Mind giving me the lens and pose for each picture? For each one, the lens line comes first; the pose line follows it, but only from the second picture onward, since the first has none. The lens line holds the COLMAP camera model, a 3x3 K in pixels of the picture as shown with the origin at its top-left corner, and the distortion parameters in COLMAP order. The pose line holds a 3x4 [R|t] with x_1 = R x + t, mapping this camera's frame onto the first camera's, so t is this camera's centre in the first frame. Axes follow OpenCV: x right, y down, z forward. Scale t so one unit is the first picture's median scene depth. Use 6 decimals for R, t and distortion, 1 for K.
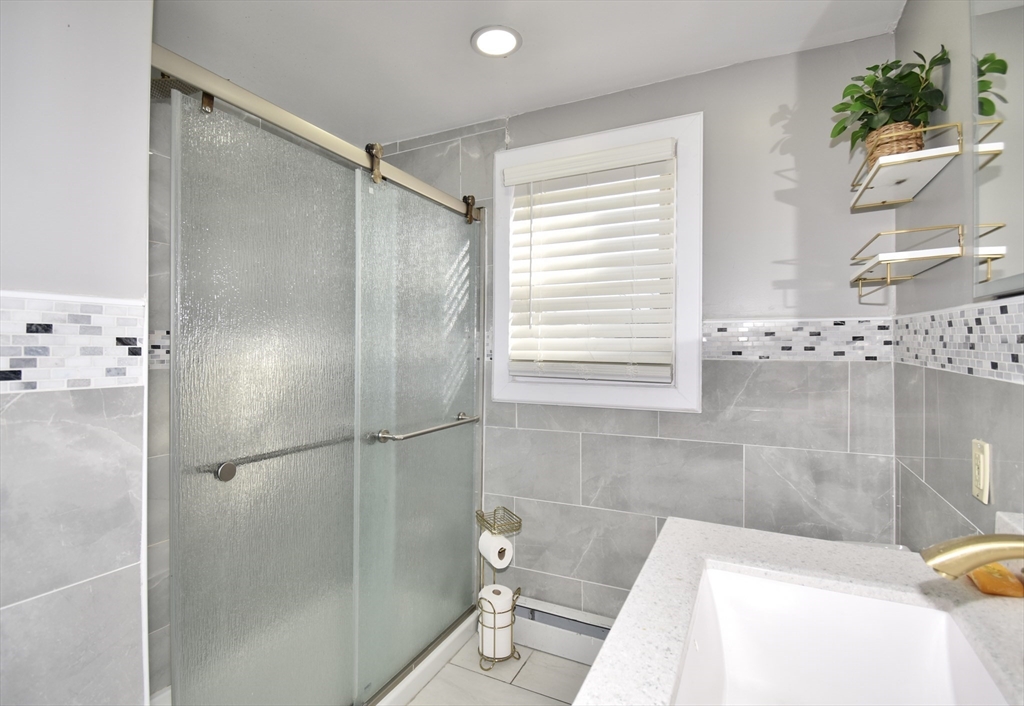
lens RADIAL K [[495.1, 0, 508.6], [0, 495.1, 354.0], [0, 0, 1]] dist [0.024235, -0.027704]
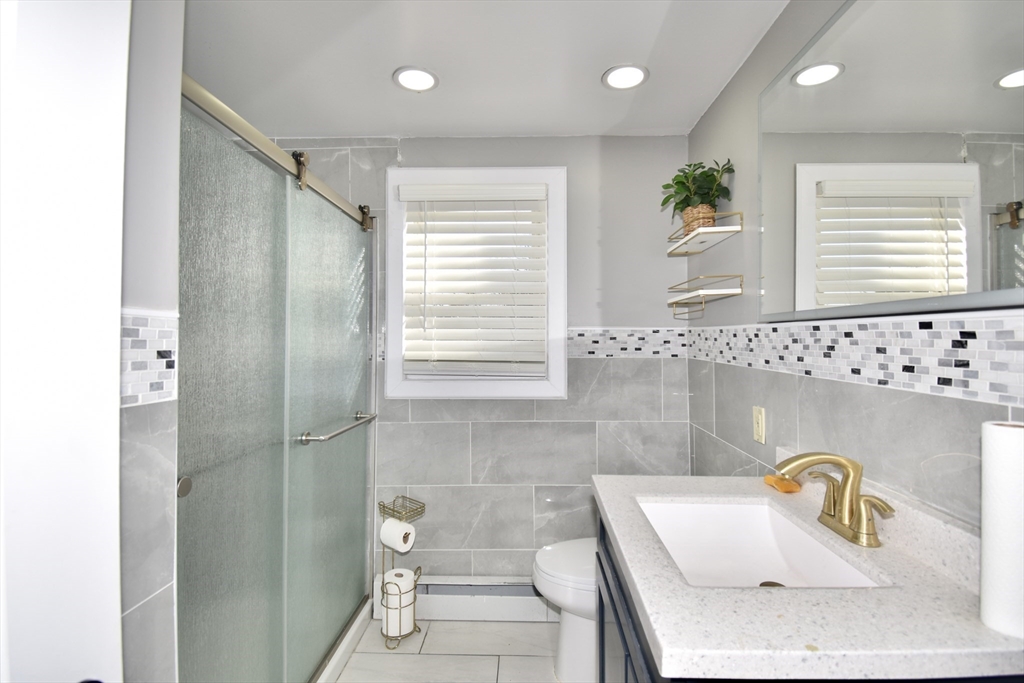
lens RADIAL K [[476.8, 0, 517.4], [0, 476.8, 341.2], [0, 0, 1]] dist [0.025415, -0.029930]
pose [[0.903817, -0.000227, 0.427920, -0.258185], [0.006380, 0.999896, -0.012946, -0.016297], [-0.427873, 0.014431, 0.903724, -0.065564]]
